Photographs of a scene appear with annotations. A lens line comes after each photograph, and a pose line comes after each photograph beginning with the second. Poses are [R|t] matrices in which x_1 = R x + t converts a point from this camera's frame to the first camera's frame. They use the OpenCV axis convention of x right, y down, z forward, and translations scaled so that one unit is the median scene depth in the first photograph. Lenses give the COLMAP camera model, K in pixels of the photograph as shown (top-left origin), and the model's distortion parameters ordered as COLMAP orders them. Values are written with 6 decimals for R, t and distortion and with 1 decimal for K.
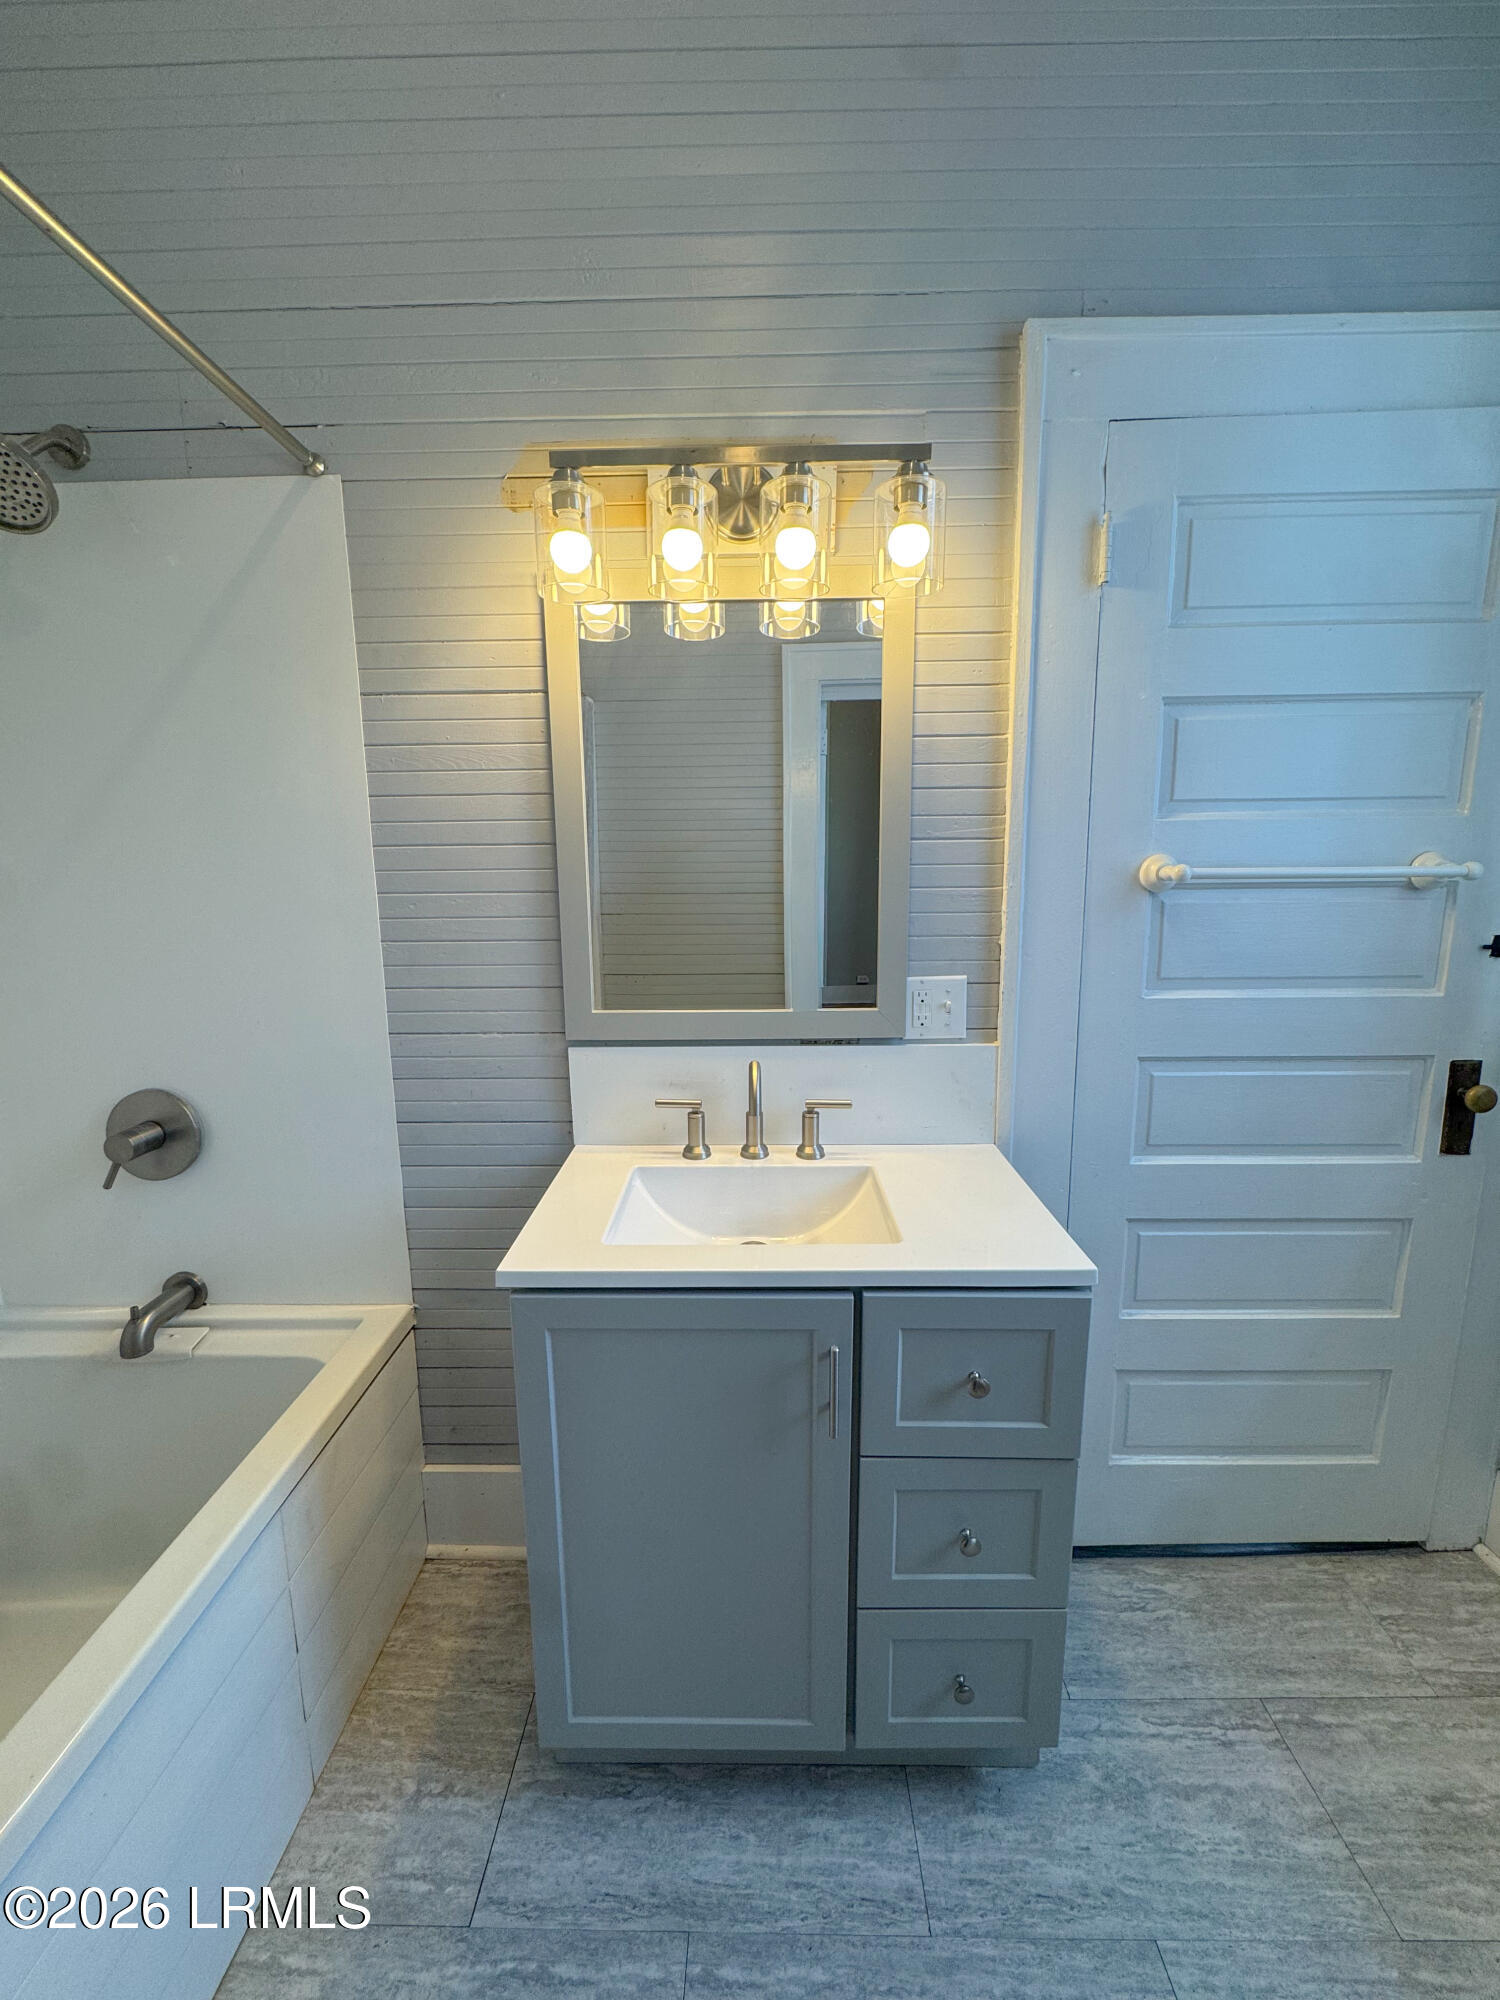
lens RADIAL K [[797.2, 0, 752.0], [0, 797.2, 1001.2], [0, 0, 1]] dist [-0.004002, 0.000435]
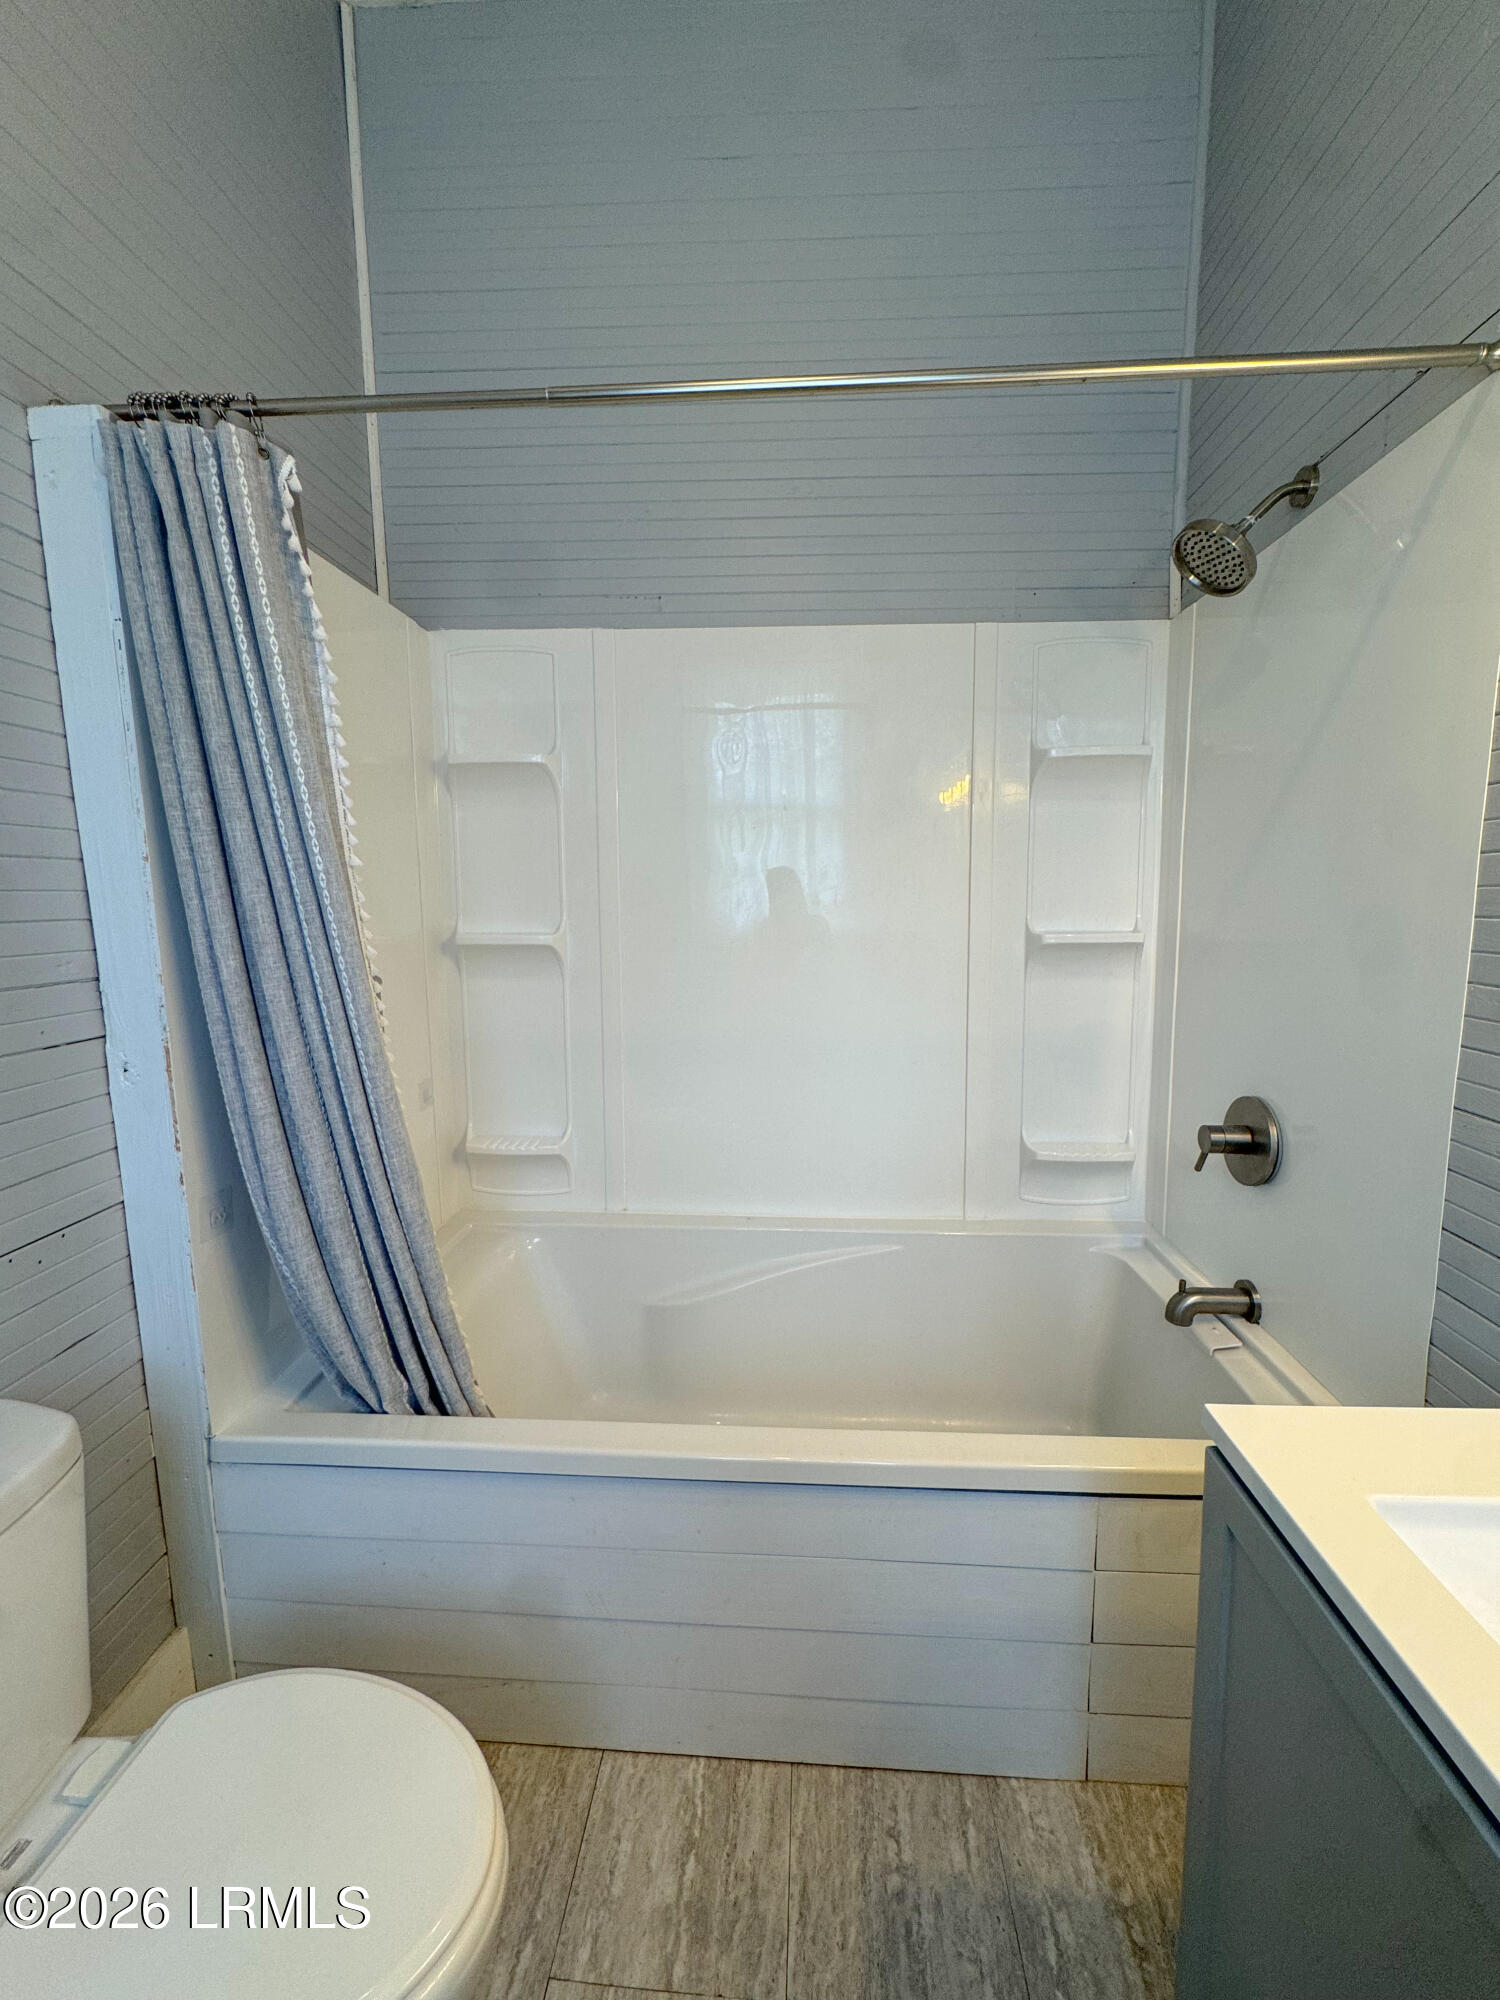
lens RADIAL K [[797.2, 0, 760.0], [0, 797.2, 1003.1], [0, 0, 1]] dist [-0.004002, 0.000435]
pose [[-0.047005, 0.142563, -0.988669, 0.303188], [-0.149978, 0.977536, 0.148088, -0.071619], [0.987571, 0.155240, -0.024567, 0.402313]]
